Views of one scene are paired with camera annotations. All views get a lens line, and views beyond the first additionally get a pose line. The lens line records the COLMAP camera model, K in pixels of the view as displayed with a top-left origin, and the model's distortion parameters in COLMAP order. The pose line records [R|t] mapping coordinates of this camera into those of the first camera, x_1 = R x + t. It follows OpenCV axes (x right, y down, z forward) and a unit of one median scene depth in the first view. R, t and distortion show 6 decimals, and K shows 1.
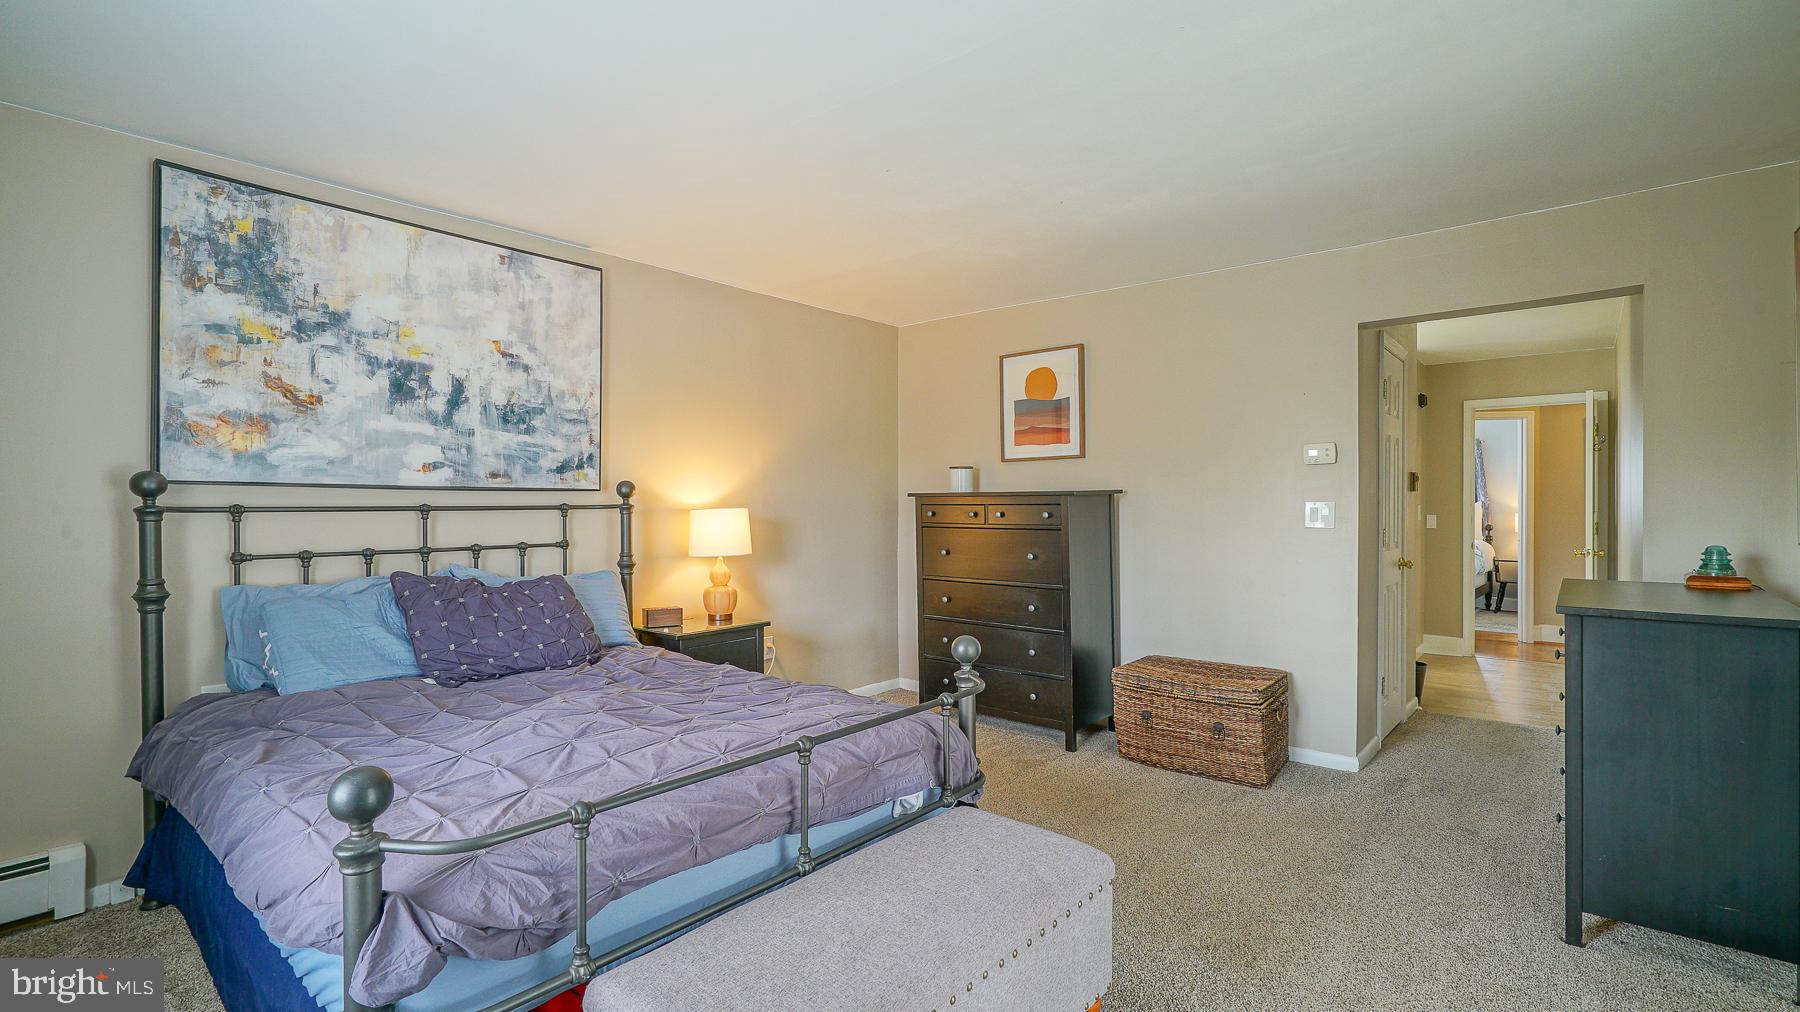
lens RADIAL K [[816.8, 0, 891.2], [0, 816.8, 504.9], [0, 0, 1]] dist [0.000431, 0.000041]
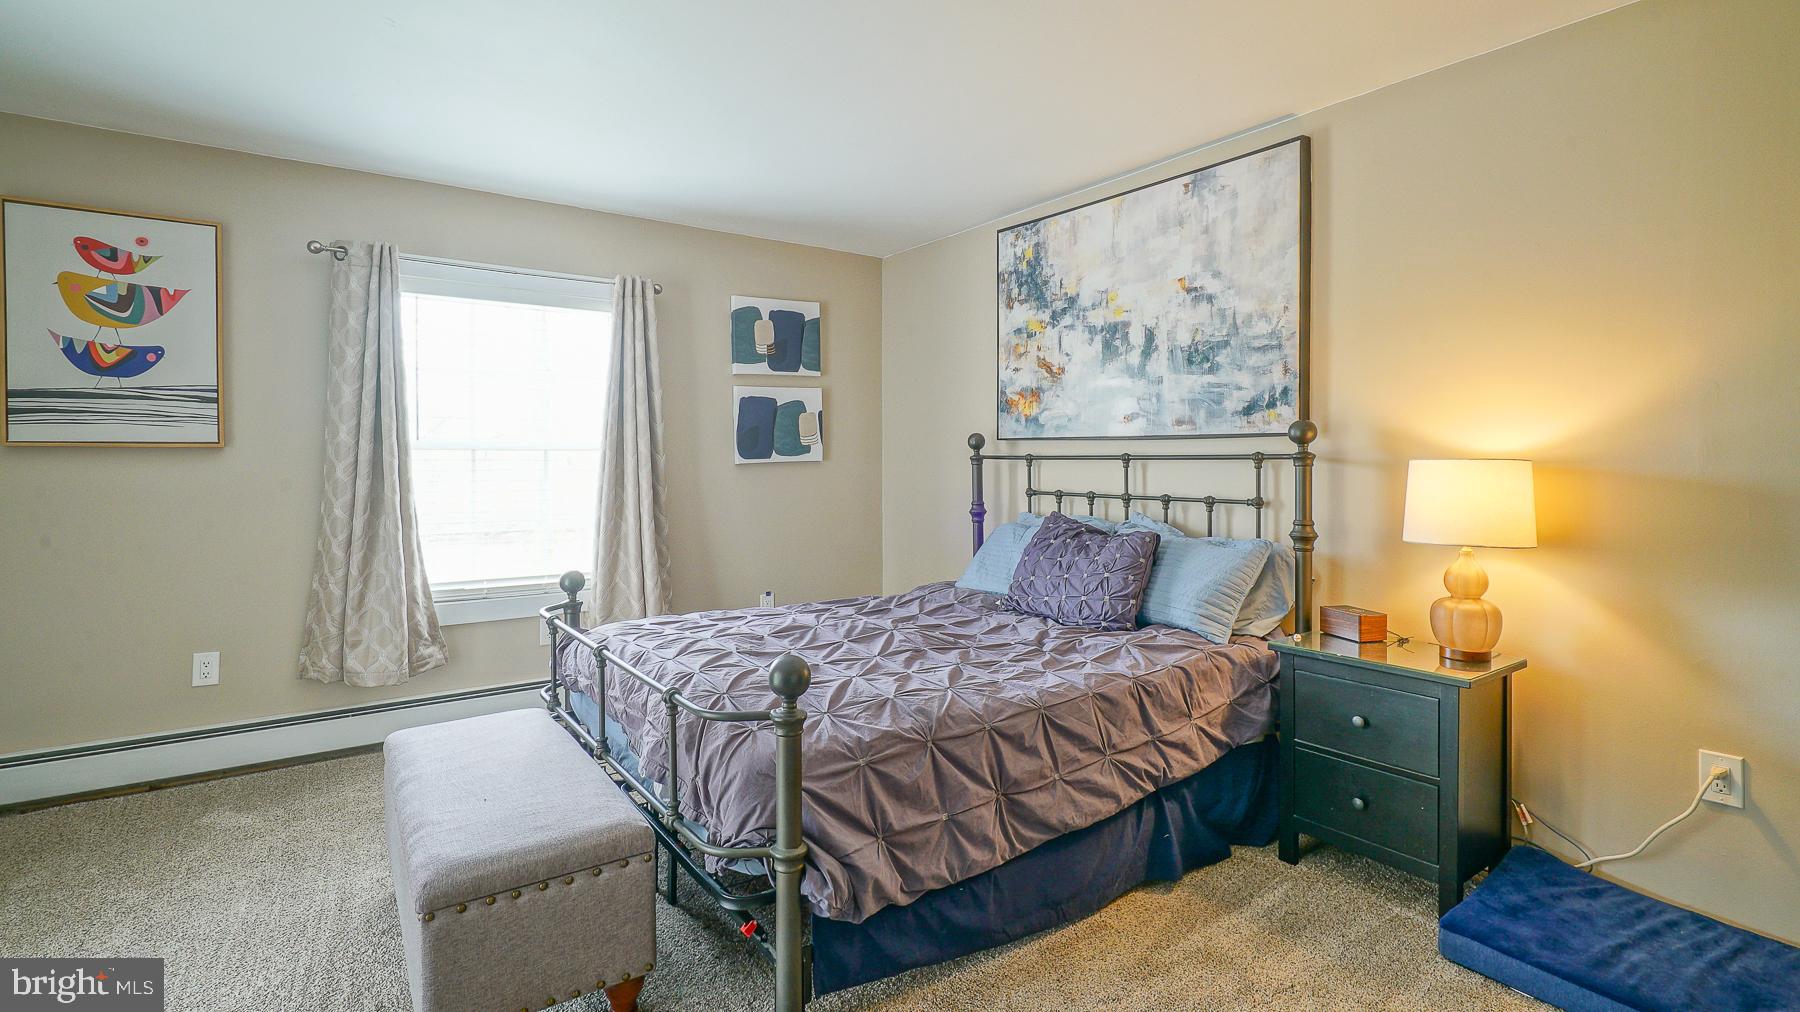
lens RADIAL K [[860.5, 0, 904.7], [0, 860.5, 474.2], [0, 0, 1]] dist [0.000872, 0.000273]
pose [[-0.246539, 0.011809, -0.969061, 0.563558], [-0.009203, 0.999852, 0.014526, 0.011985], [0.969089, 0.012499, -0.246394, 0.960965]]
